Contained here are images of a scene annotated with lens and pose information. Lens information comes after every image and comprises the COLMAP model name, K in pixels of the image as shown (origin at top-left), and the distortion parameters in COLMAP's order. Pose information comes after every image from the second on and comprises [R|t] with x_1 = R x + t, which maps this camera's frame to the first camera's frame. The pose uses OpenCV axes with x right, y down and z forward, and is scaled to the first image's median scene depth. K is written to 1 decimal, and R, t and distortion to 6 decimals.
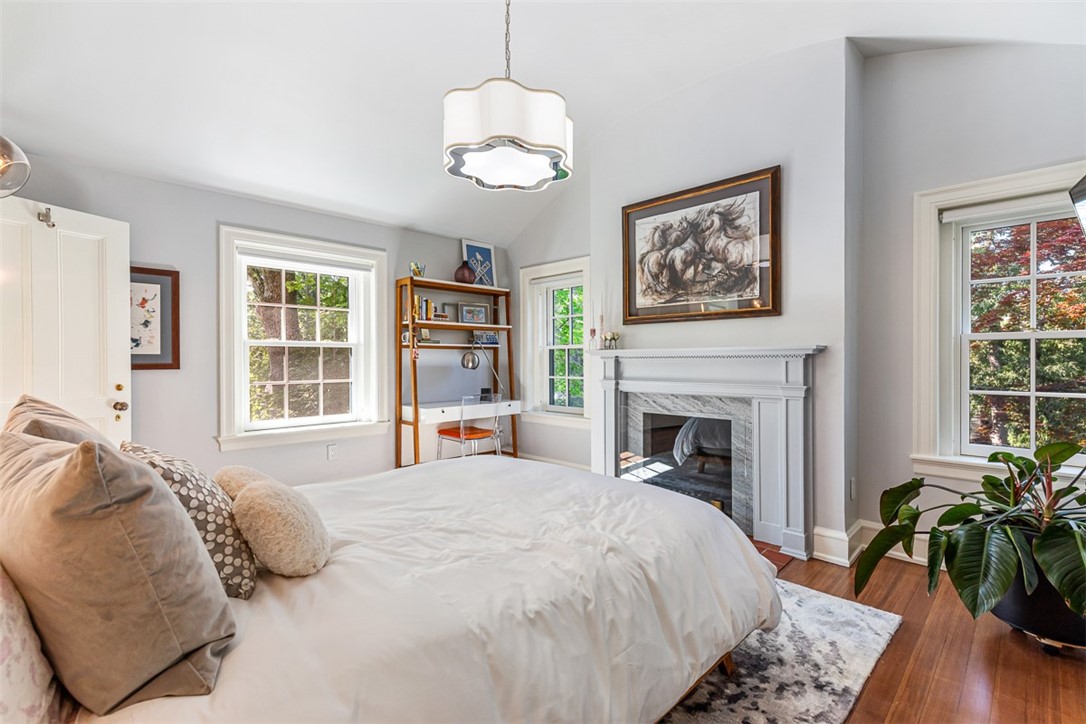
lens RADIAL K [[489.9, 0, 547.0], [0, 489.9, 362.3], [0, 0, 1]] dist [0.002221, 0.000013]
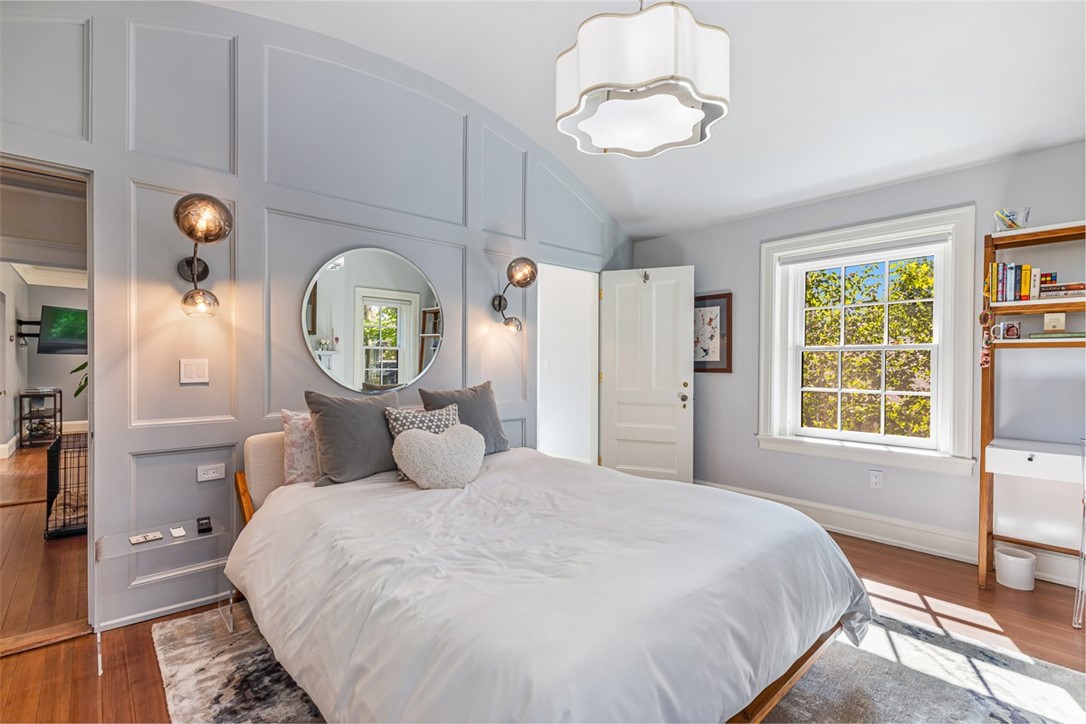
lens RADIAL K [[489.9, 0, 547.5], [0, 489.9, 364.2], [0, 0, 1]] dist [0.002221, 0.000013]
pose [[-0.046899, 0.000872, -0.998899, 0.493259], [-0.010389, 0.999945, 0.001360, -0.004611], [0.998846, 0.010442, -0.046888, 0.609383]]
